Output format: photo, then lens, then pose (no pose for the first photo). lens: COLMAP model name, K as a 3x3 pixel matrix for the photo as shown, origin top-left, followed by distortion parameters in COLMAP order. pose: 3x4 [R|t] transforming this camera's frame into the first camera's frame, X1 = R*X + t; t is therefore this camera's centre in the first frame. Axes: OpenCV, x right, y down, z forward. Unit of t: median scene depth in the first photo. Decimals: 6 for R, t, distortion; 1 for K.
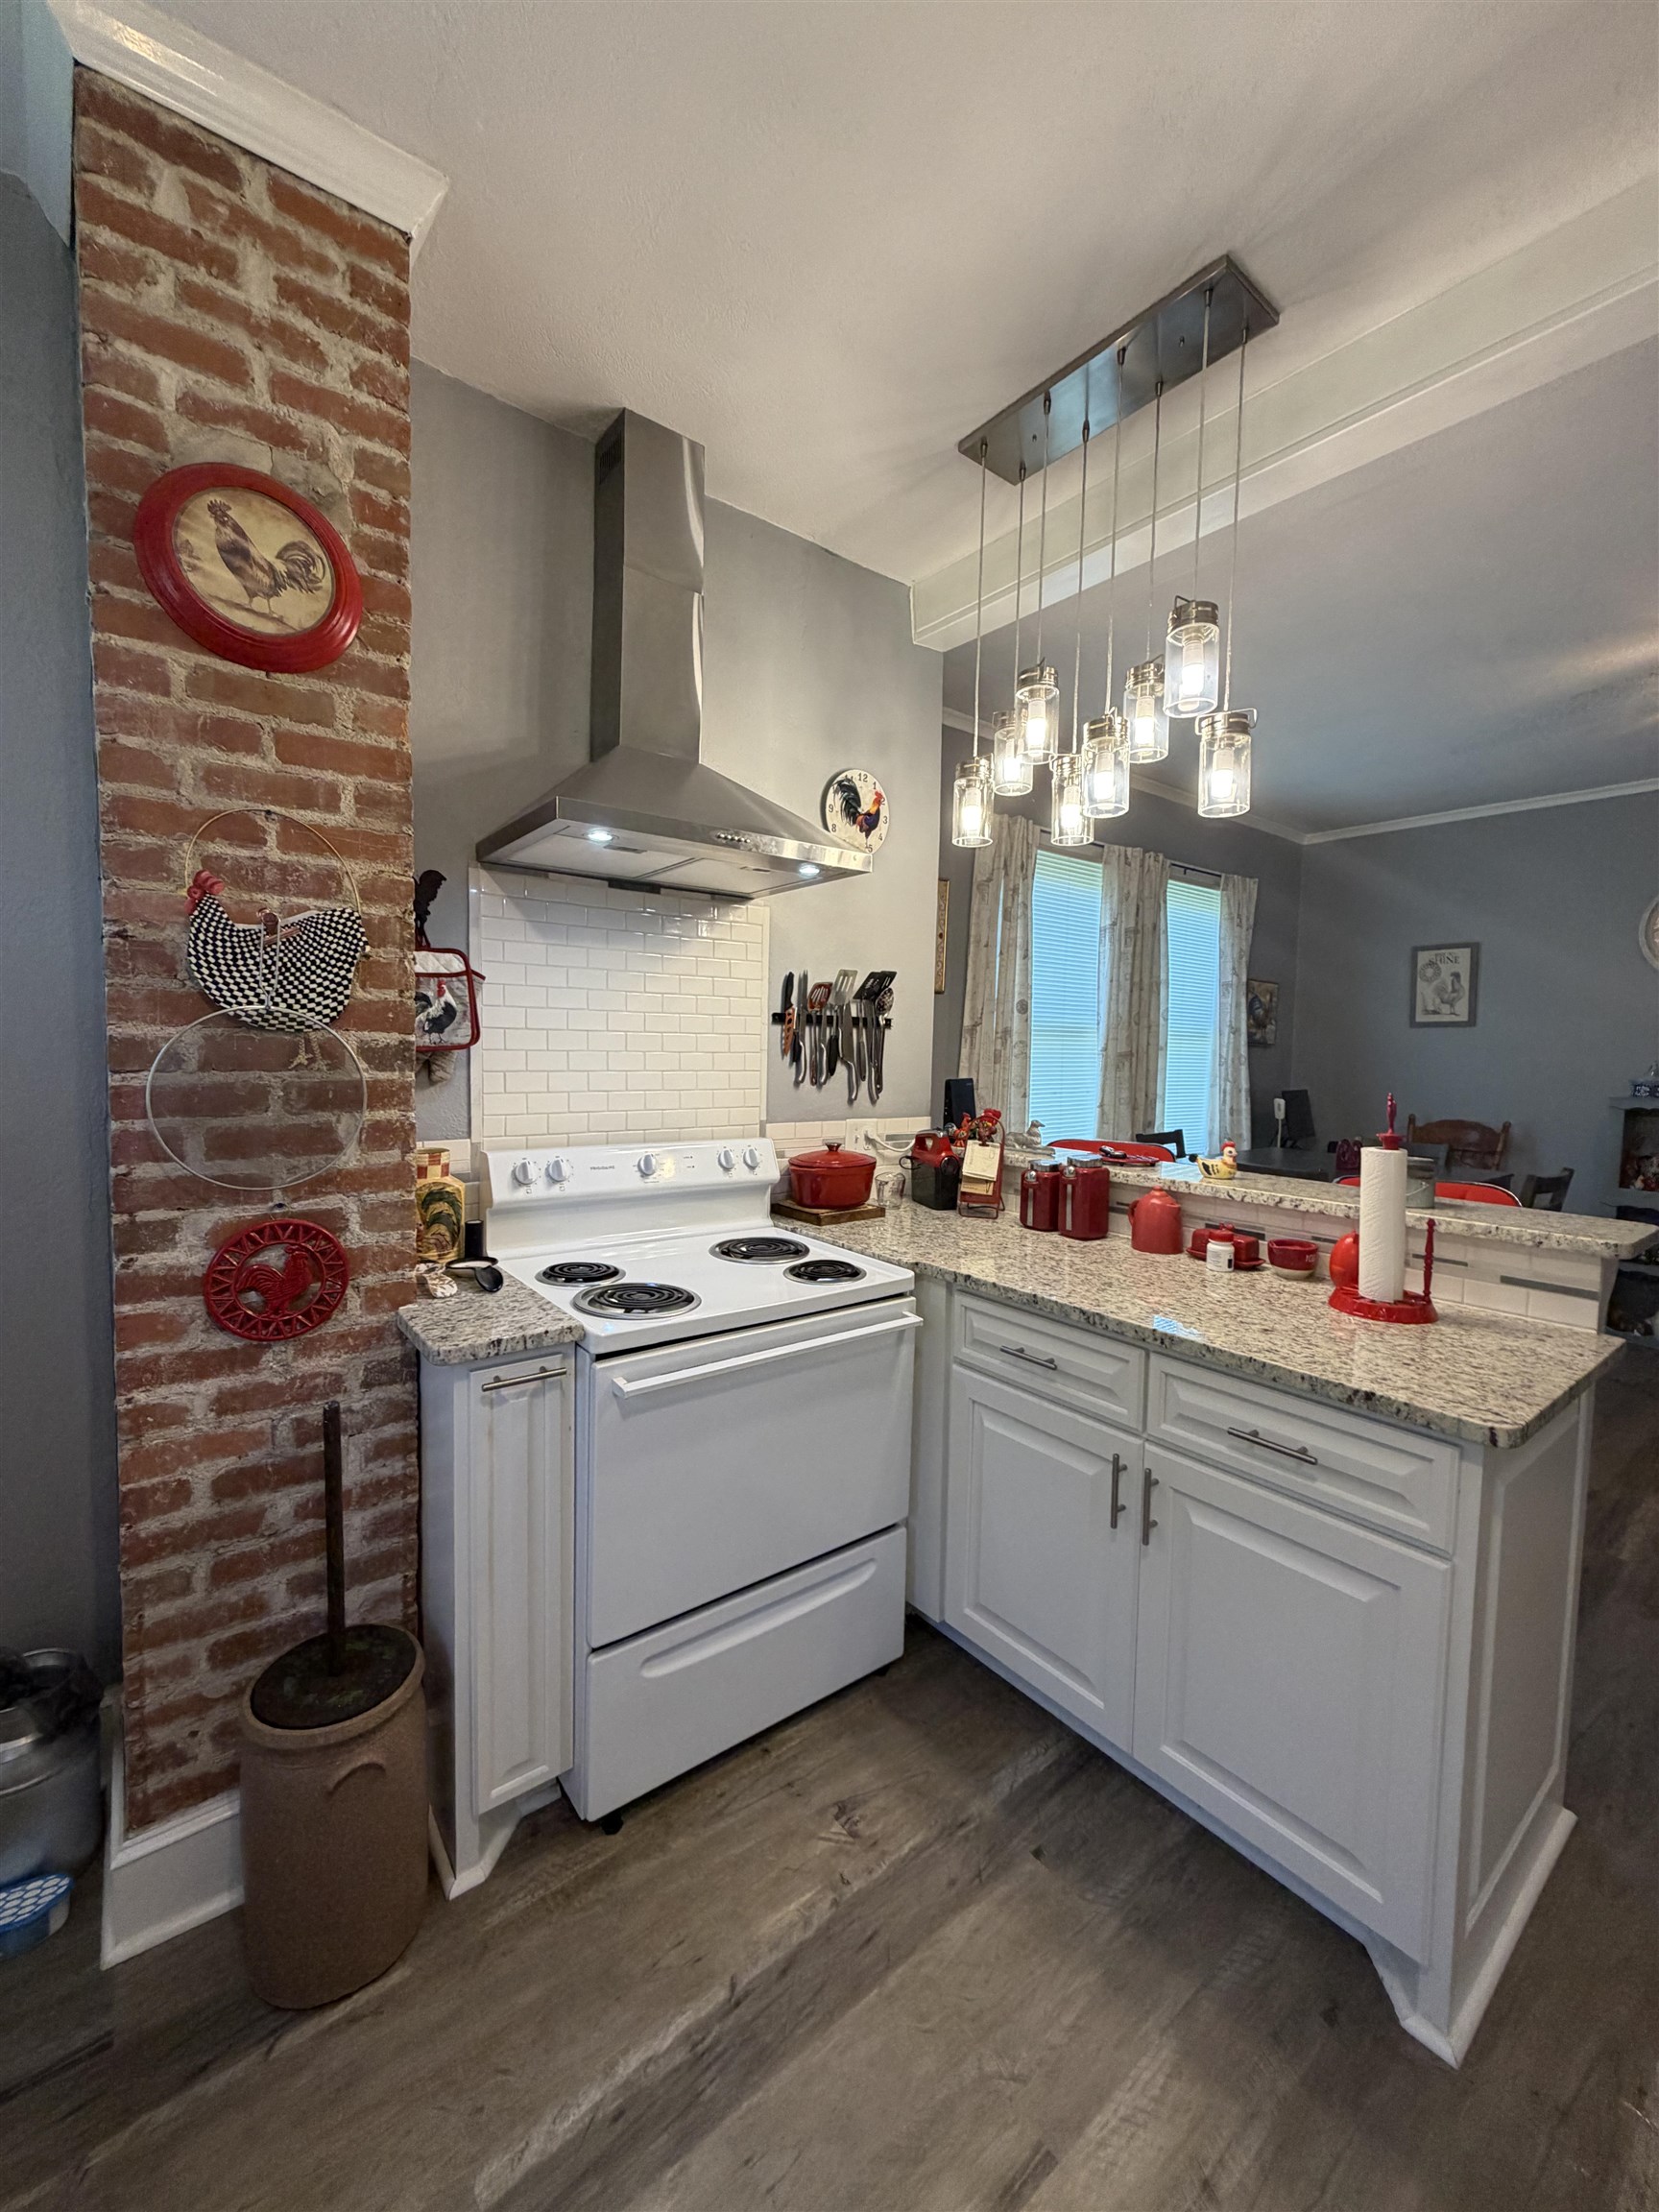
lens RADIAL K [[884.5, 0, 835.4], [0, 884.5, 1093.4], [0, 0, 1]] dist [-0.002097, 0.001144]
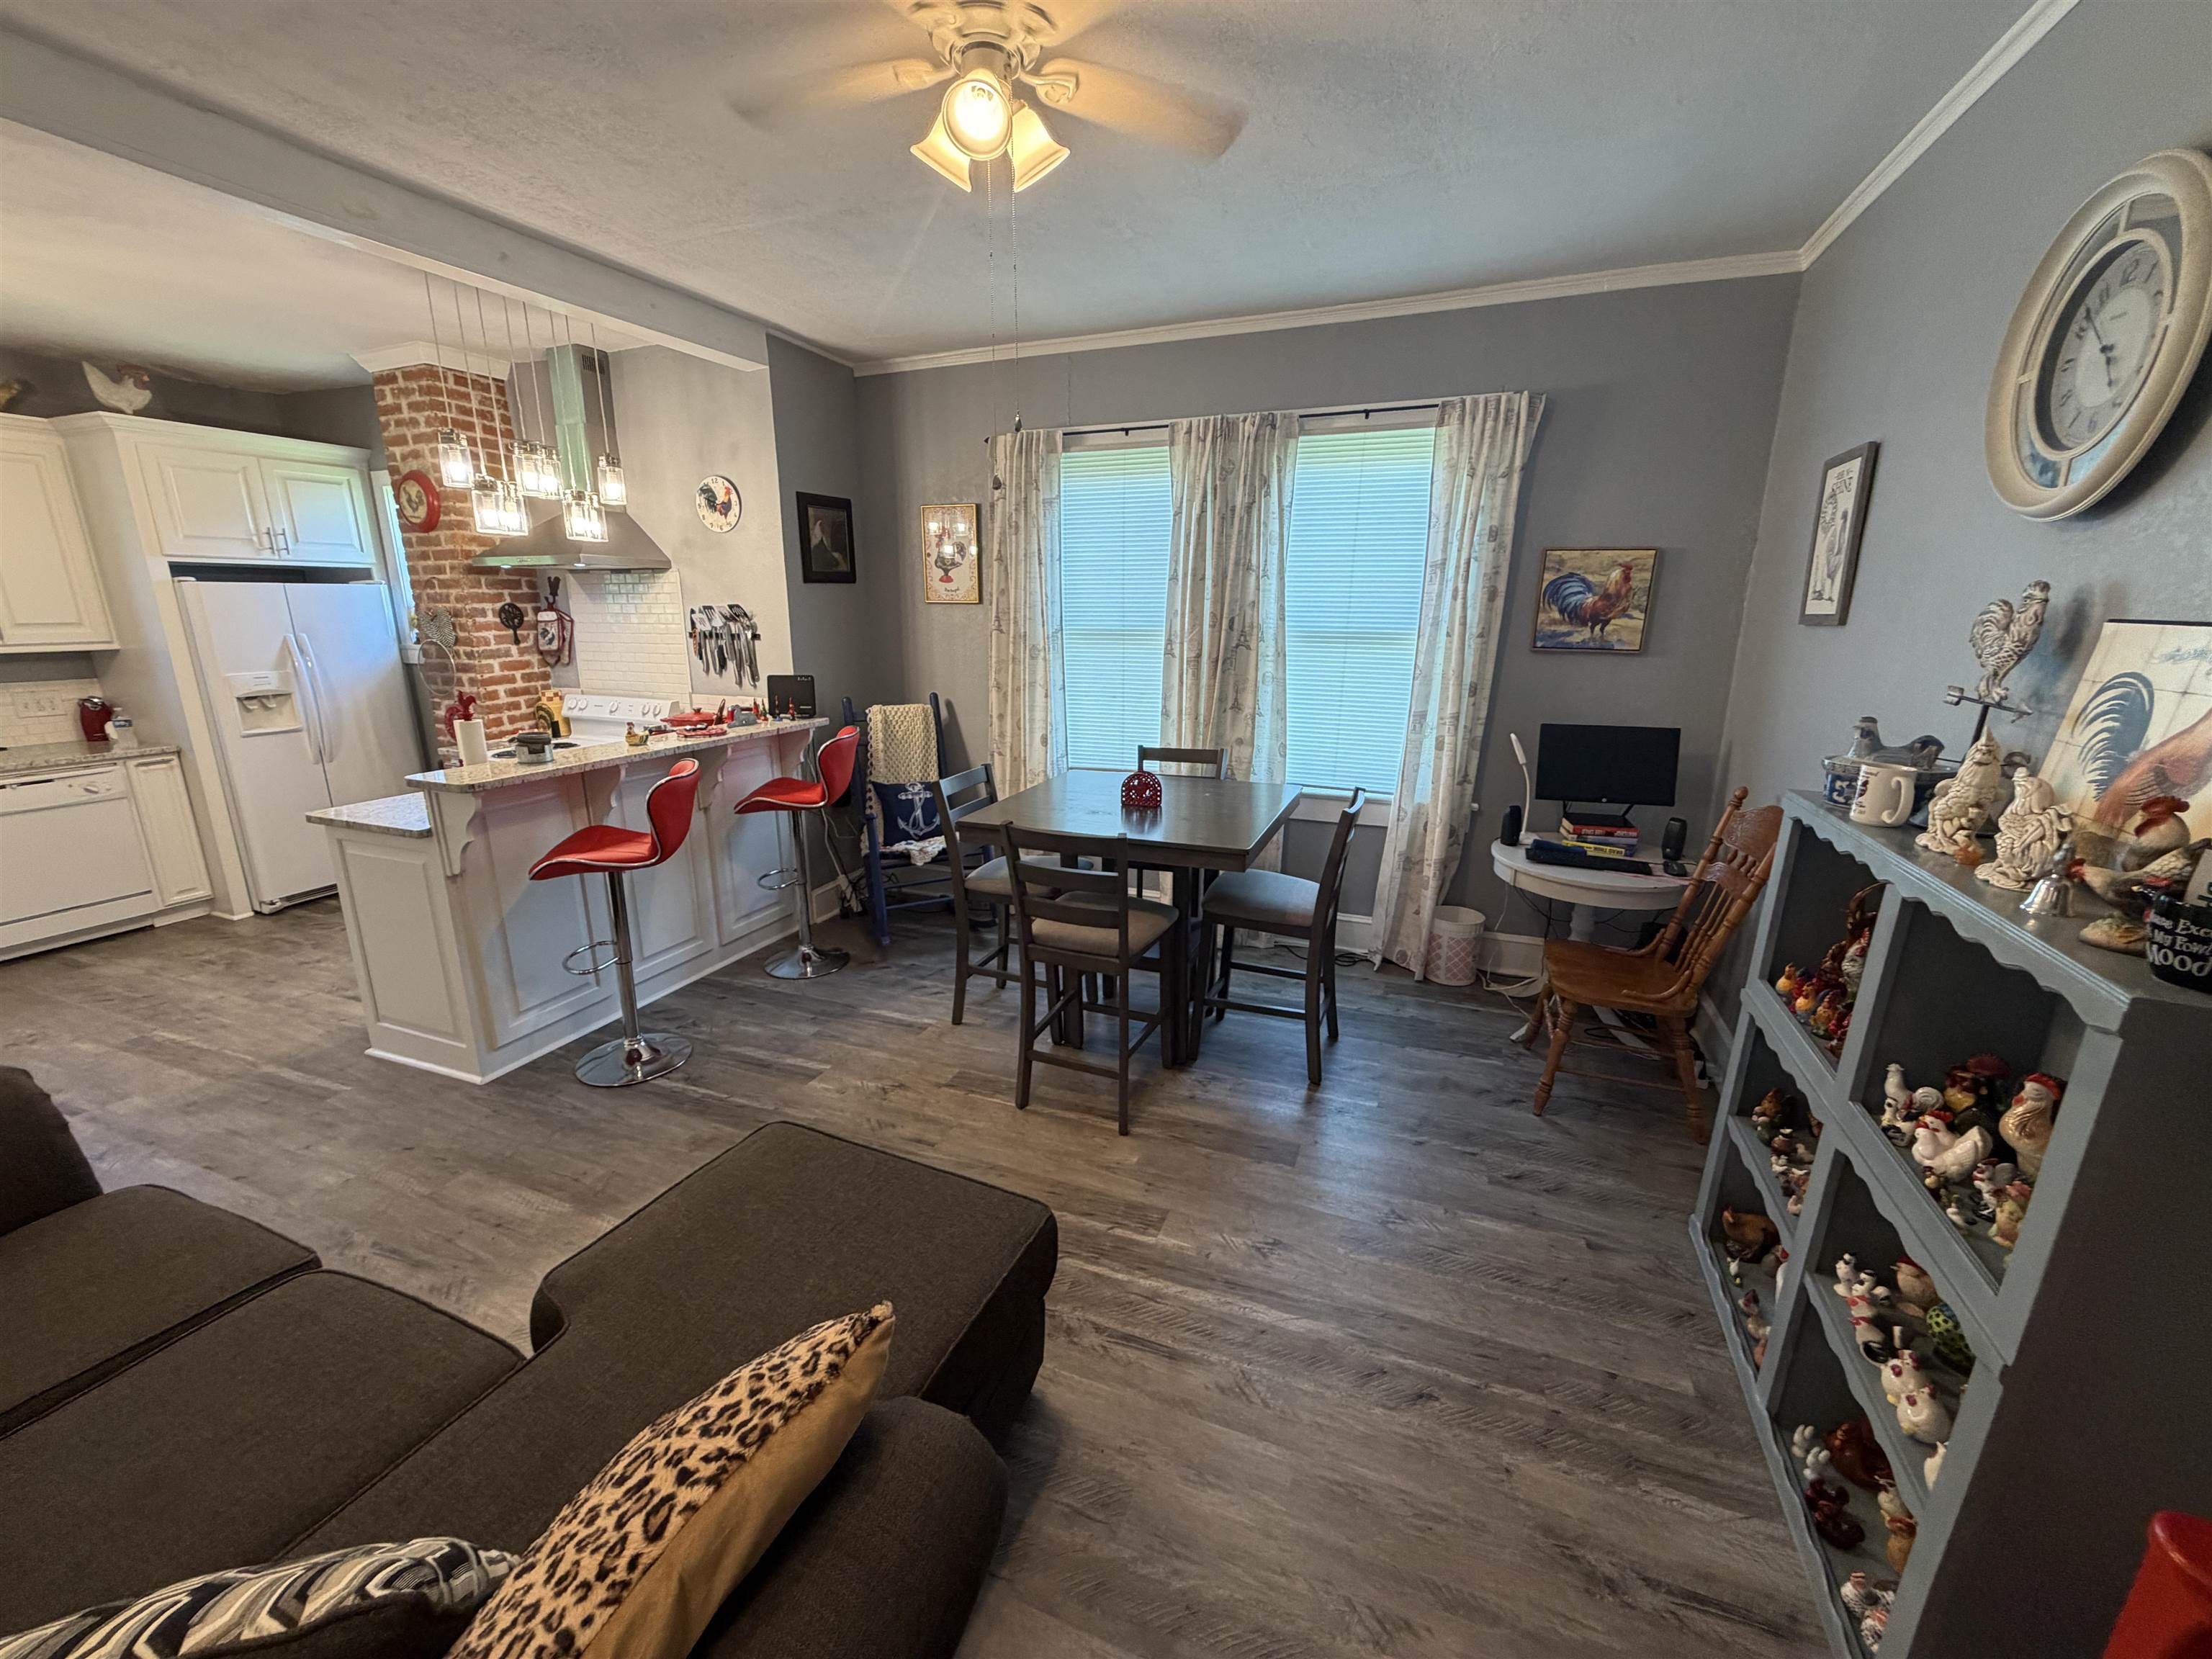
lens RADIAL K [[884.5, 0, 1099.5], [0, 884.5, 827.0], [0, 0, 1]] dist [-0.002097, 0.001144]
pose [[0.495985, 0.194582, -0.846248, 3.246044], [-0.041126, 0.978739, 0.200942, -0.164589], [0.867356, -0.064862, 0.493443, 1.358850]]
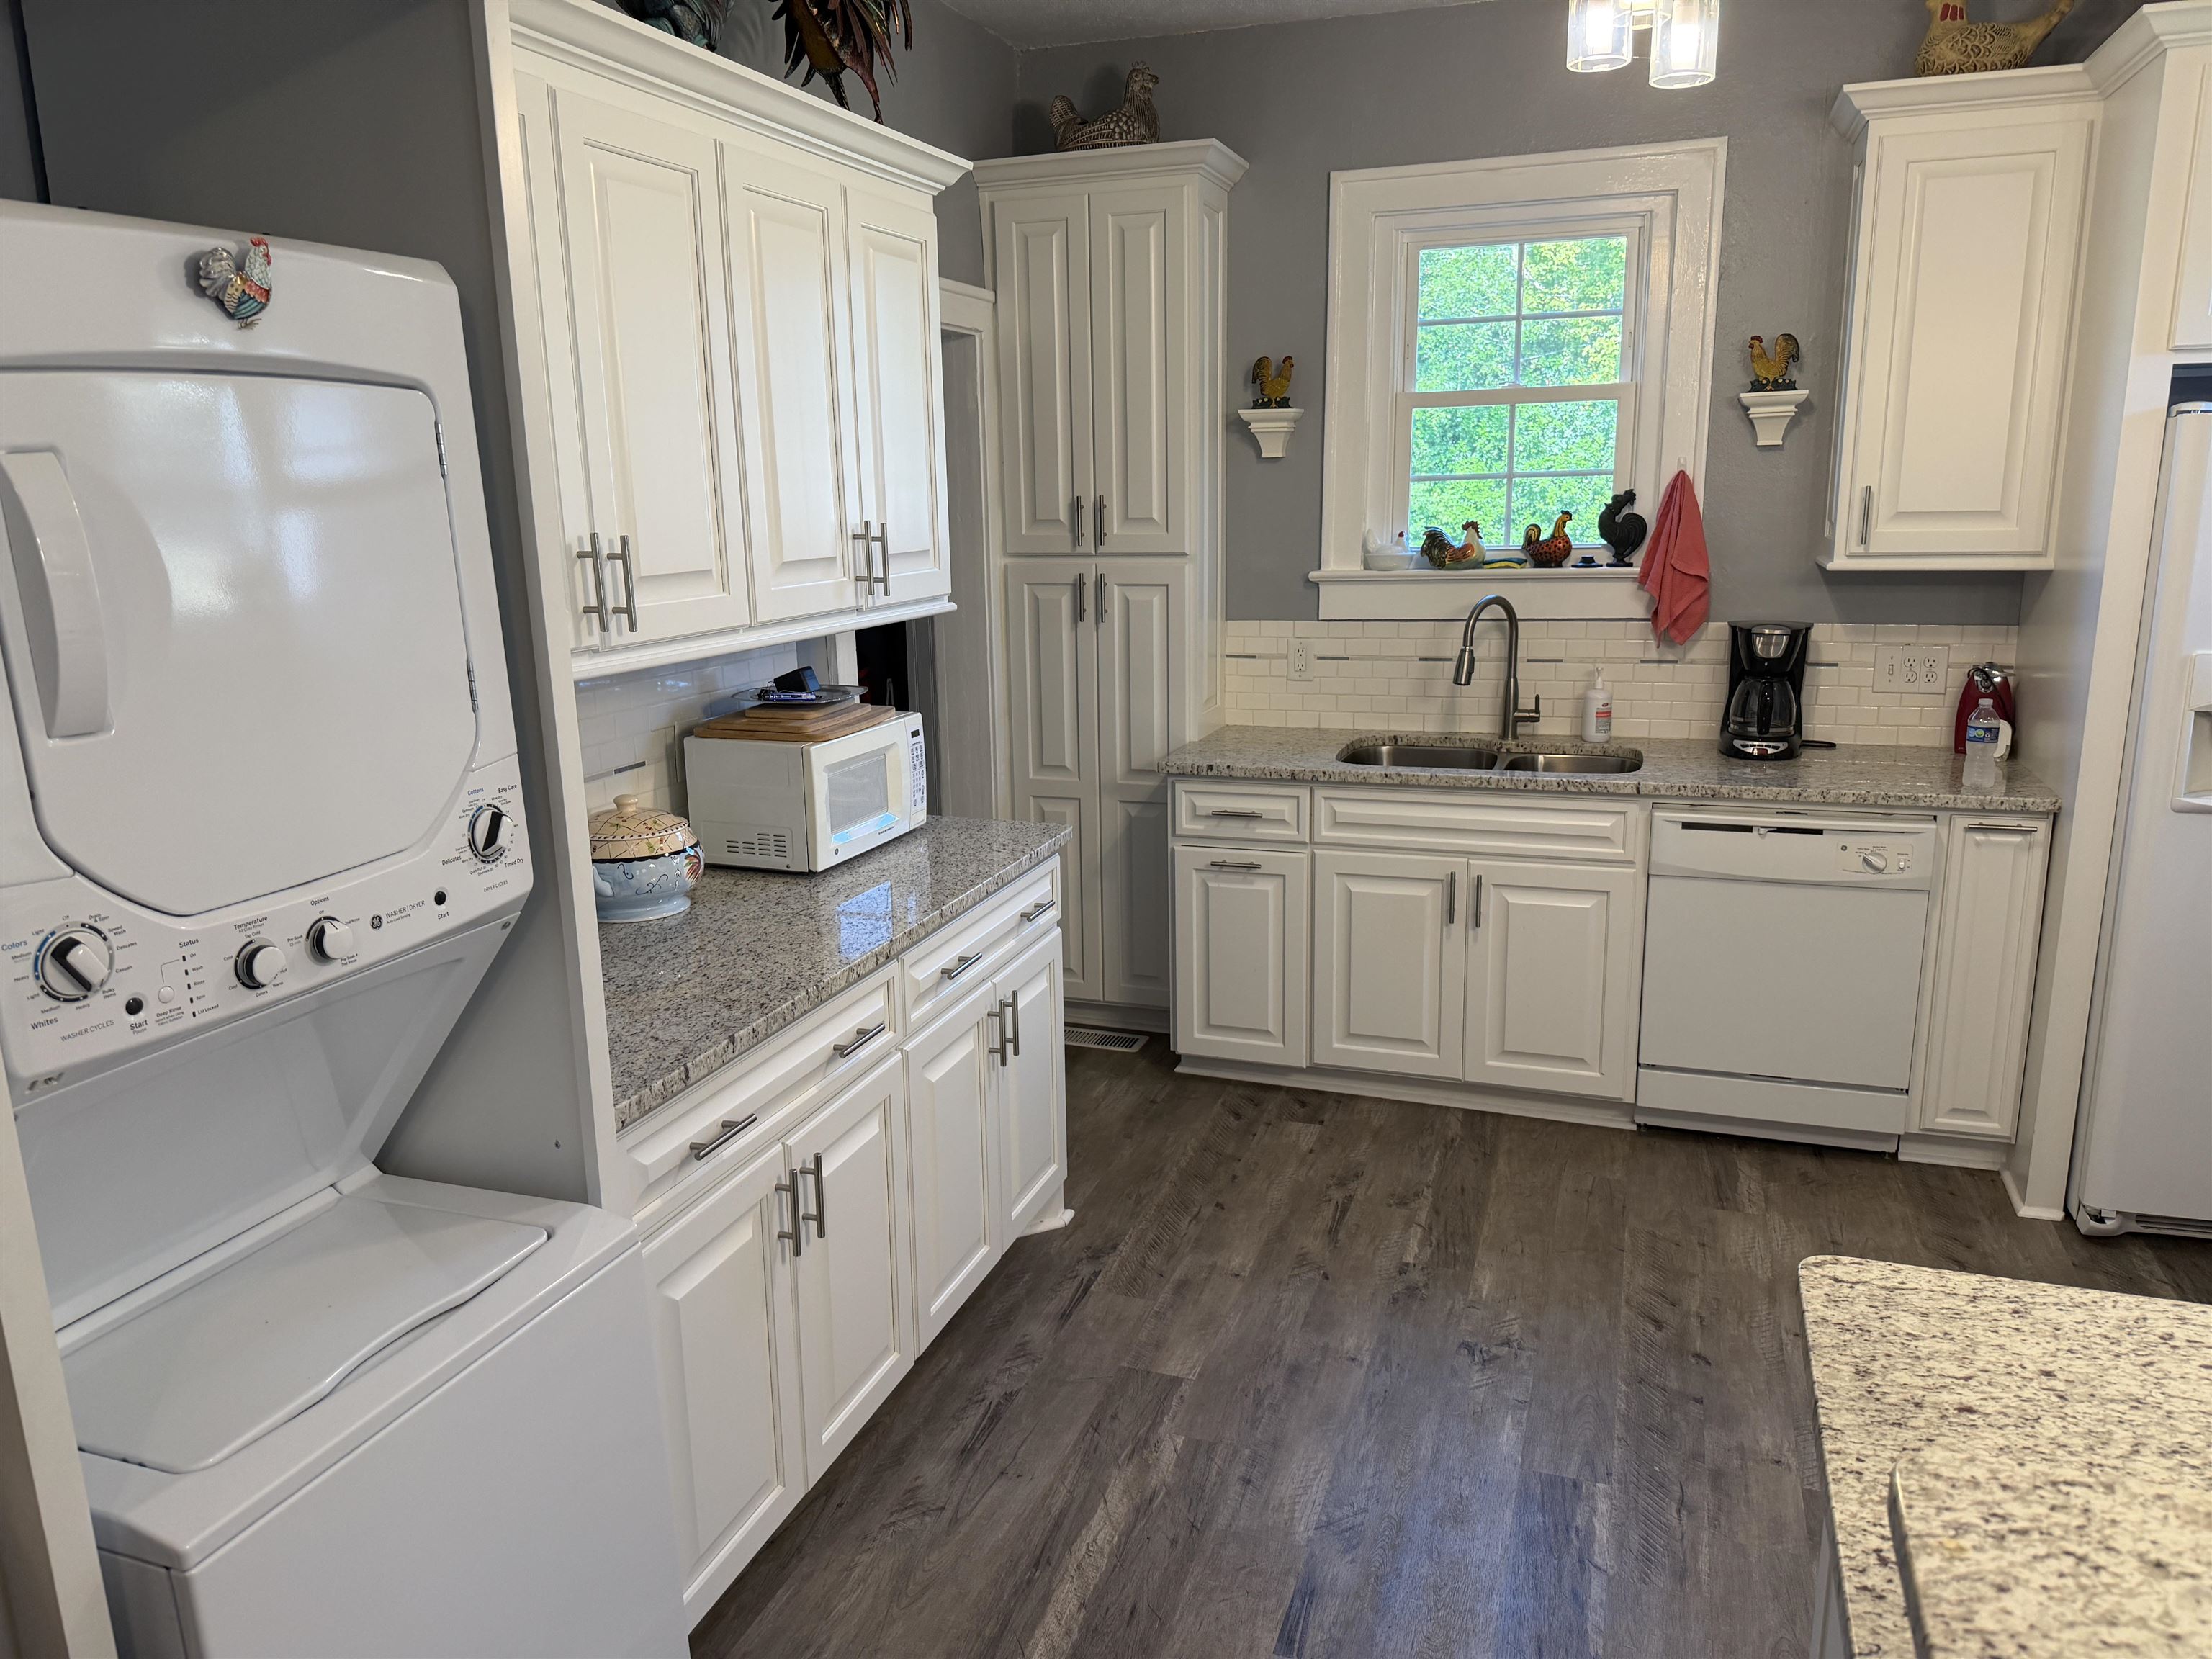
lens RADIAL K [[1555.5, 0, 1102.5], [0, 1555.5, 842.8], [0, 0, 1]] dist [0.074171, -0.099028]
pose [[-0.847673, 0.117993, -0.517231, 1.449774], [-0.026845, 0.964164, 0.263945, -0.210573], [0.529839, 0.237624, -0.814129, 1.285540]]
